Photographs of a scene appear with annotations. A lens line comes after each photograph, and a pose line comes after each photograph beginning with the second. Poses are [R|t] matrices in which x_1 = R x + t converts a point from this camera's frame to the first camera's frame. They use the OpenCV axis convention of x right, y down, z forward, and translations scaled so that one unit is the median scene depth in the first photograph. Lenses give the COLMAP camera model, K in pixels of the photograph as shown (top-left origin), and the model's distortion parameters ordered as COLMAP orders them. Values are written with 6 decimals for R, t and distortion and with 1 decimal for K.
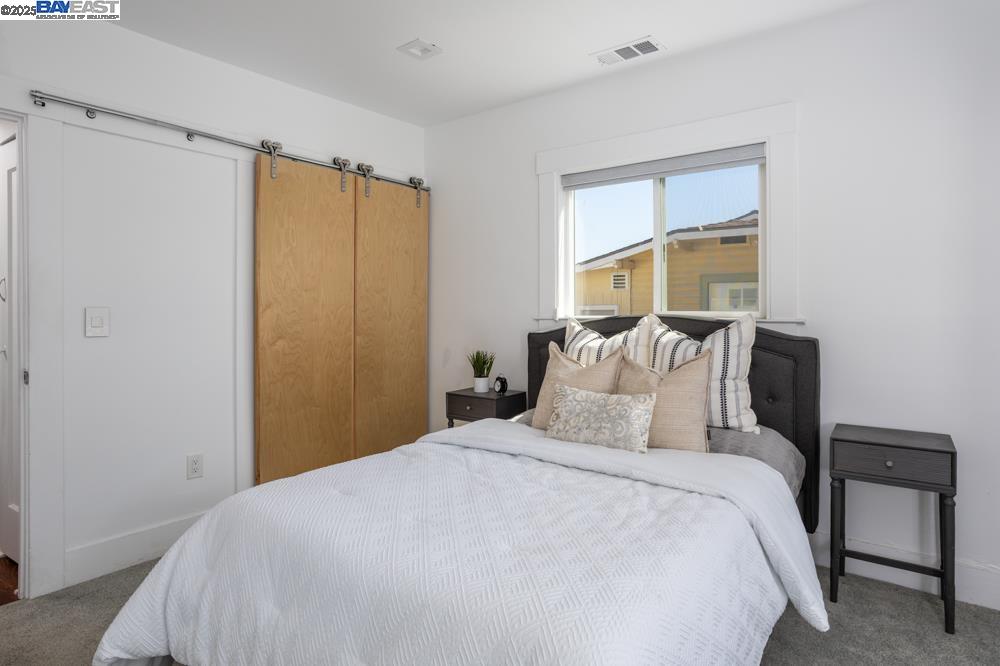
lens RADIAL K [[557.8, 0, 501.8], [0, 557.8, 319.1], [0, 0, 1]] dist [-0.004704, -0.002052]
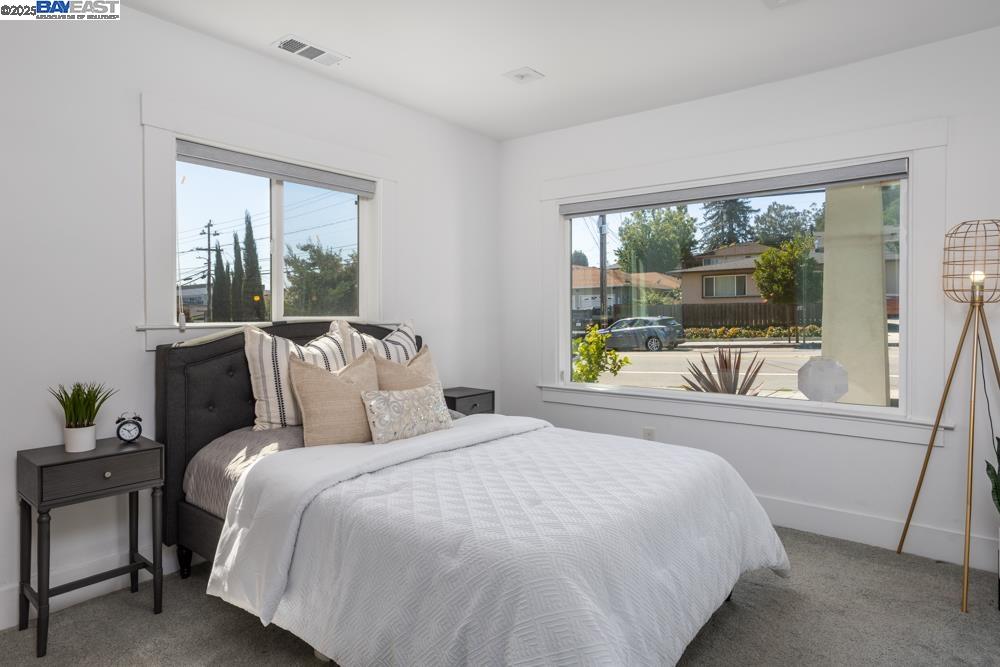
lens RADIAL K [[600.9, 0, 500.0], [0, 600.9, 333.5], [0, 0, 1]] dist [-0.031440, 0.034787]
pose [[0.036511, -0.026475, 0.998982, -0.699668], [0.025917, 0.999338, 0.025537, -0.002103], [-0.998997, 0.024958, 0.037173, 0.544164]]
